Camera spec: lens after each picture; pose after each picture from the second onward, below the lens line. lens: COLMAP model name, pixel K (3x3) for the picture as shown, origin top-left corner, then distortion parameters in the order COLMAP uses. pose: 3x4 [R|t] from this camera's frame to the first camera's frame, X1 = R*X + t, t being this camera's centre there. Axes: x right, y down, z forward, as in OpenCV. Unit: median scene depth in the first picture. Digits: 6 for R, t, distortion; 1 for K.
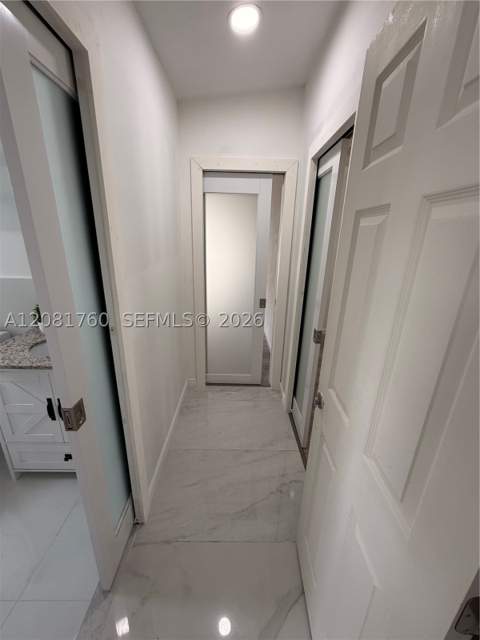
lens RADIAL K [[258.7, 0, 239.9], [0, 258.7, 317.4], [0, 0, 1]] dist [-0.002960, 0.000166]
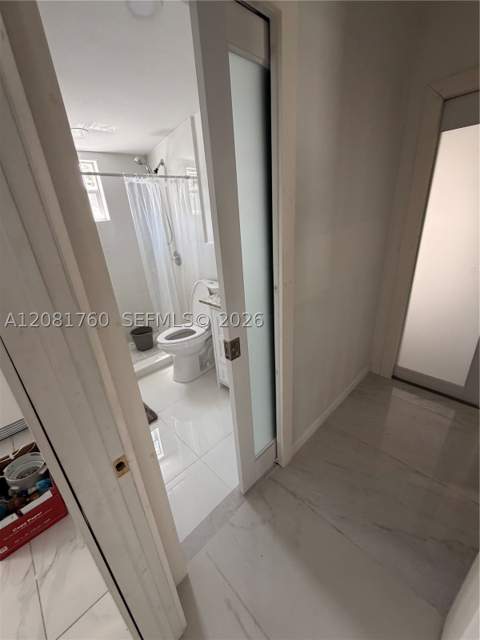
lens RADIAL K [[258.7, 0, 235.7], [0, 258.7, 318.5], [0, 0, 1]] dist [-0.002960, 0.000166]
pose [[0.681354, 0.207780, -0.701843, 0.133618], [-0.140404, 0.978158, 0.153277, 0.021275], [0.718362, -0.005895, 0.695645, 0.072717]]
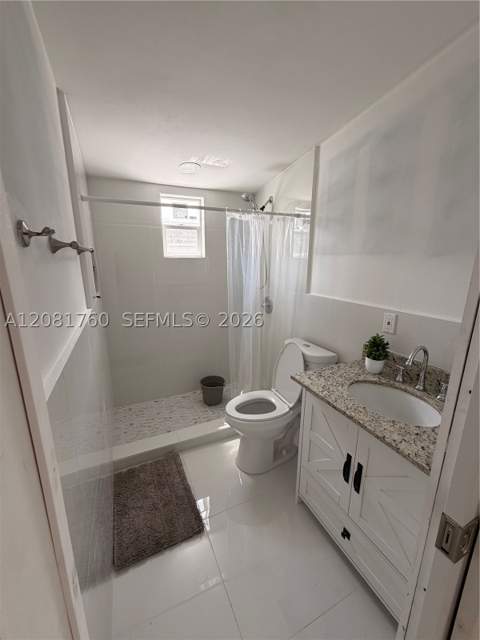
lens RADIAL K [[258.7, 0, 242.4], [0, 258.7, 315.3], [0, 0, 1]] dist [-0.002960, 0.000166]
pose [[0.422435, 0.178090, -0.888725, -0.237321], [-0.276364, 0.959126, 0.060834, -0.058700], [0.863233, 0.219913, 0.454386, 0.244340]]
